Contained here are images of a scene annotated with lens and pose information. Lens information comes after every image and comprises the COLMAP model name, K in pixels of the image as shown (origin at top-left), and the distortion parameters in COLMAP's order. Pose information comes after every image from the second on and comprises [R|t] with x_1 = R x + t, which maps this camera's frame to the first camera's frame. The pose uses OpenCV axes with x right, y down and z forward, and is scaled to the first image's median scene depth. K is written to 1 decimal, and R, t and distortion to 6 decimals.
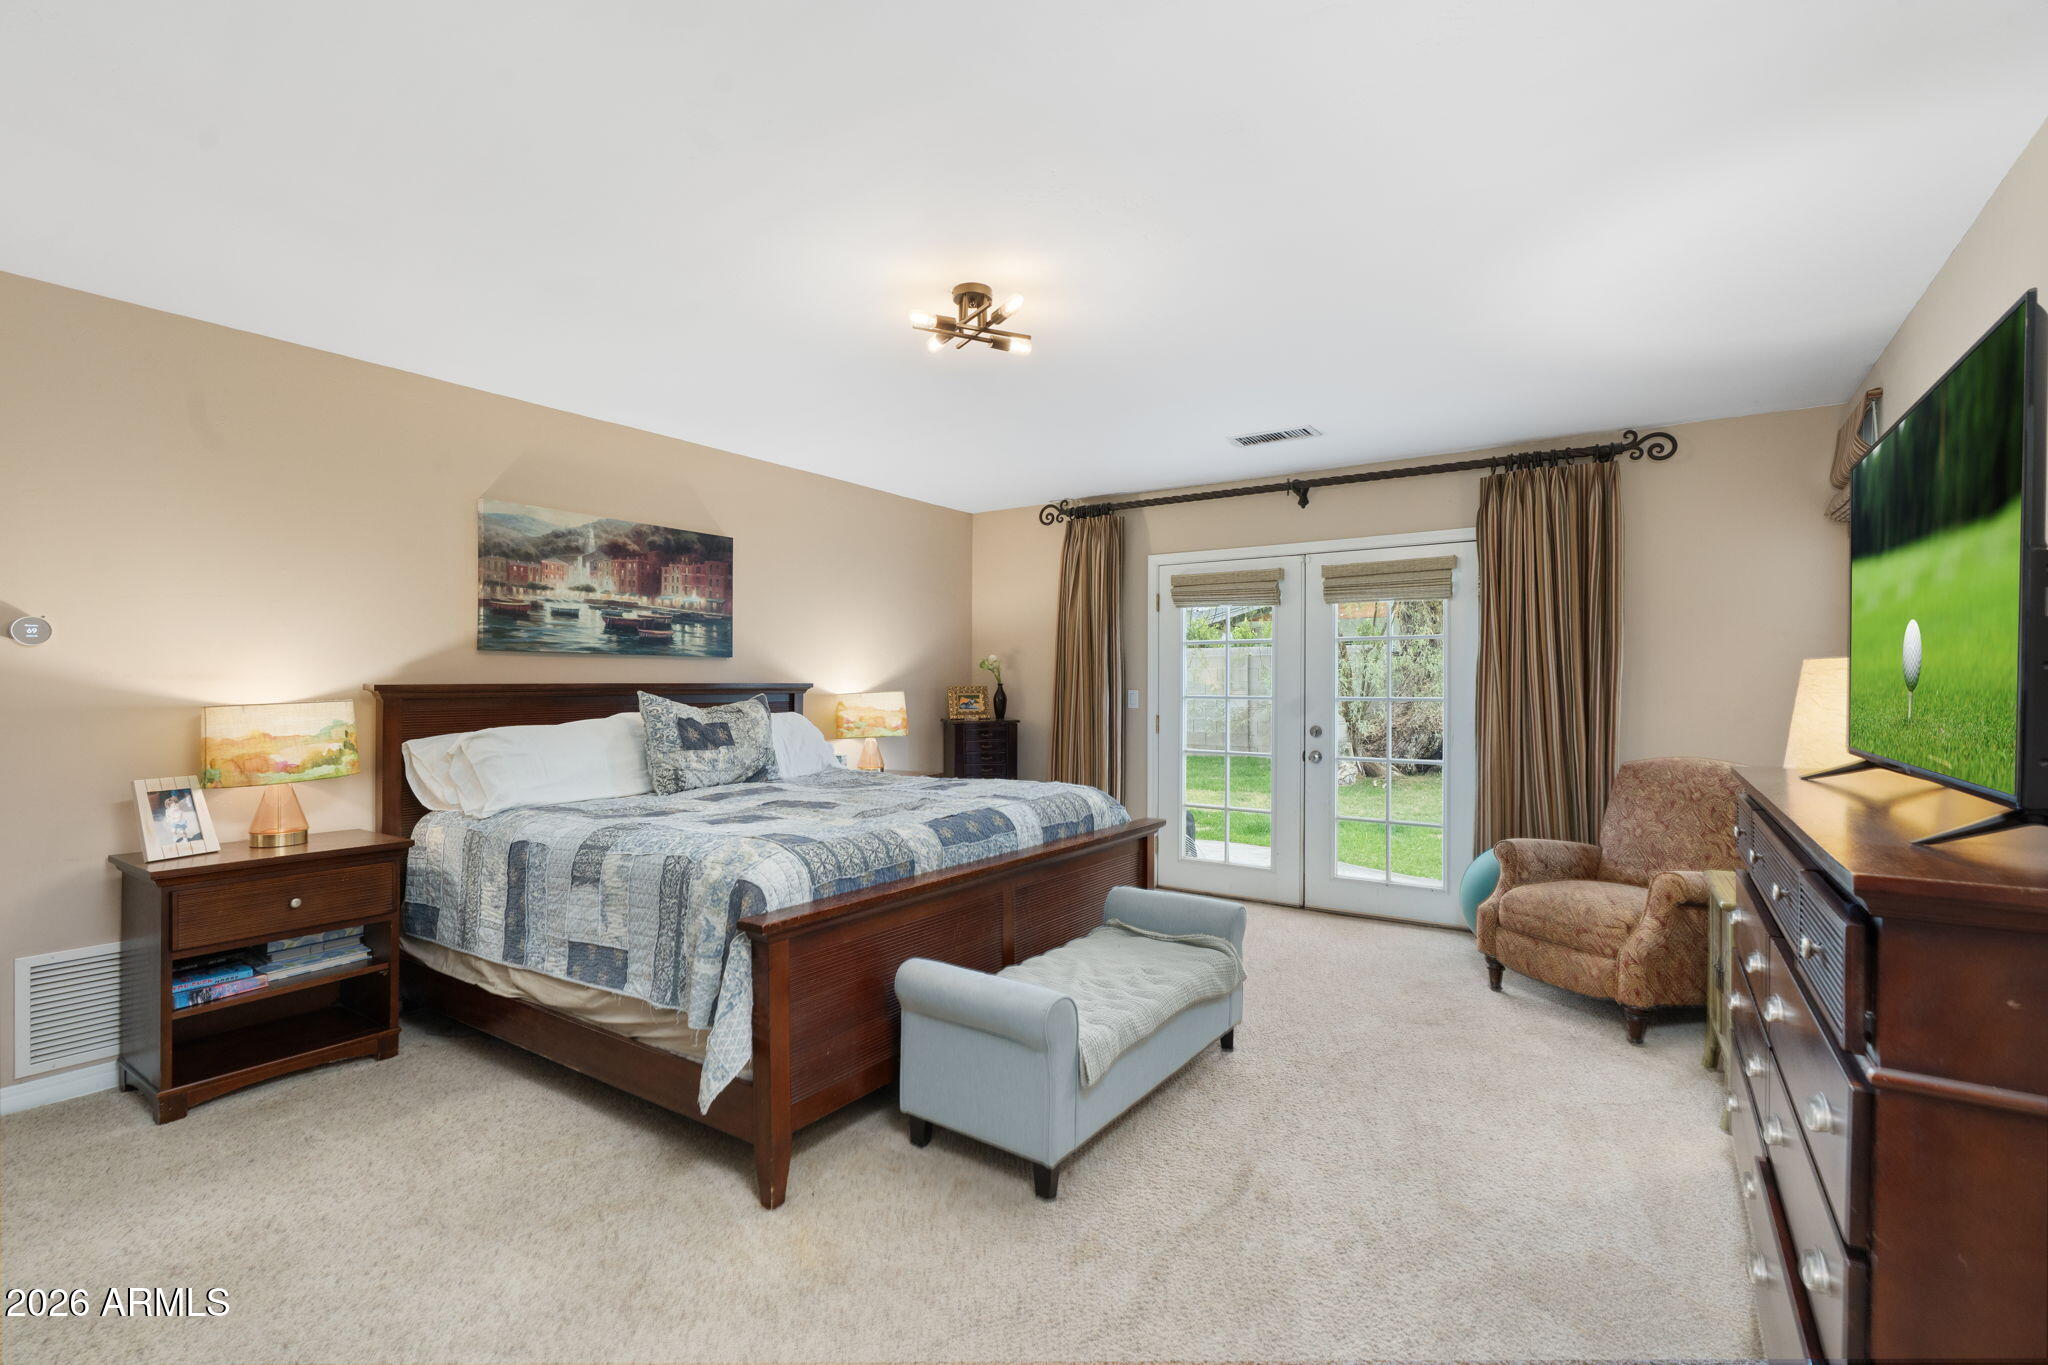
lens RADIAL K [[920.7, 0, 1022.8], [0, 920.7, 674.1], [0, 0, 1]] dist [-0.010598, 0.003984]
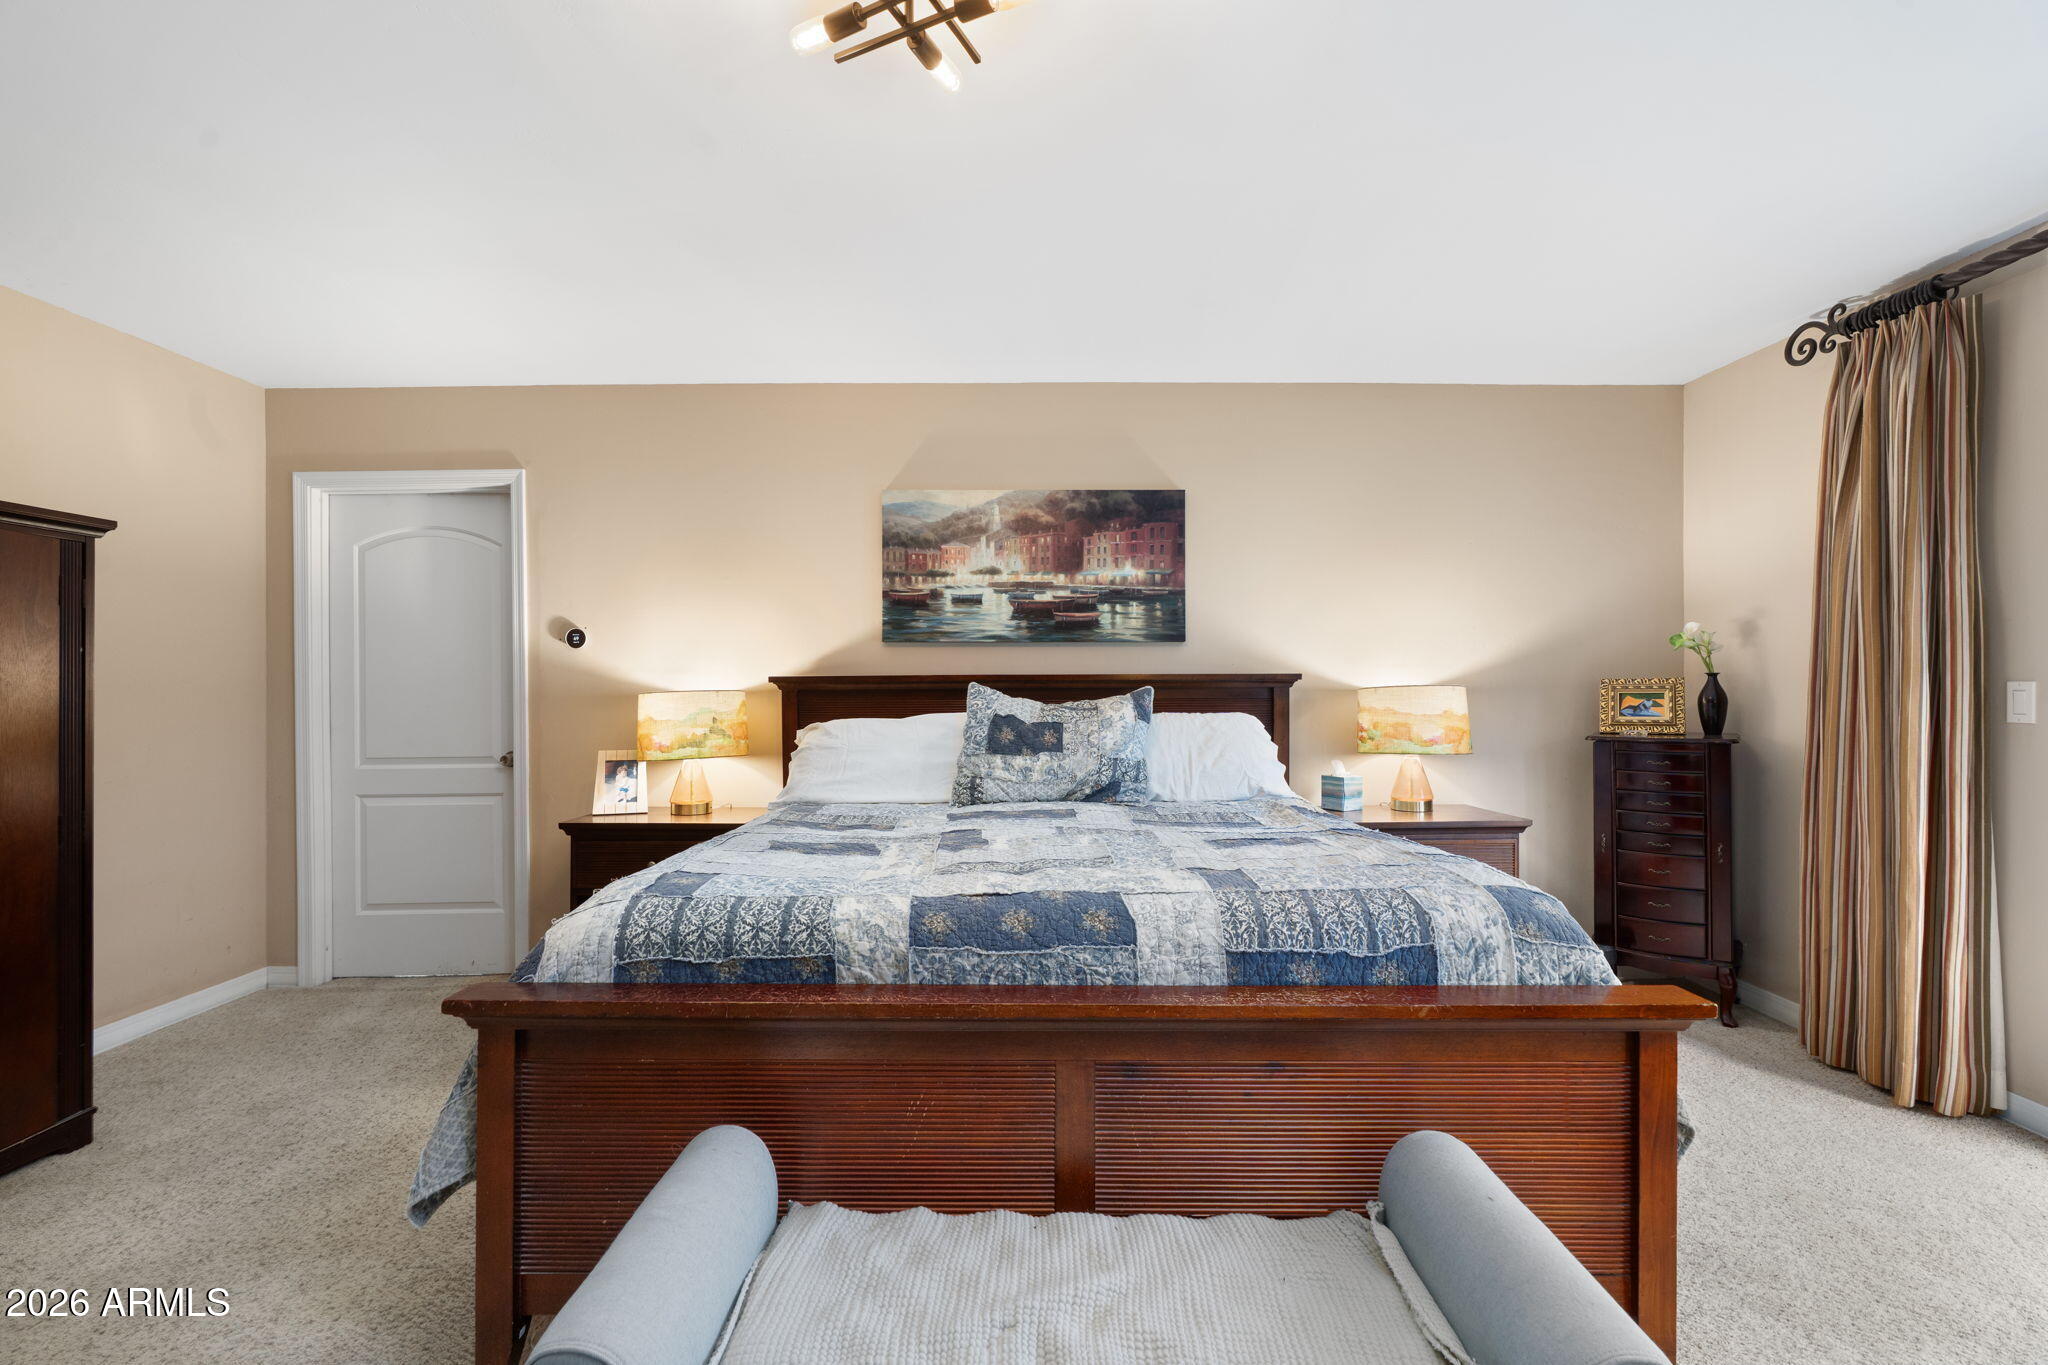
lens RADIAL K [[920.7, 0, 1022.8], [0, 920.7, 674.1], [0, 0, 1]] dist [-0.010598, 0.003984]
pose [[0.565337, -0.012969, -0.824758, 0.297330], [0.011007, 0.999906, -0.008178, 0.017039], [0.824787, -0.004455, 0.565427, 0.514069]]
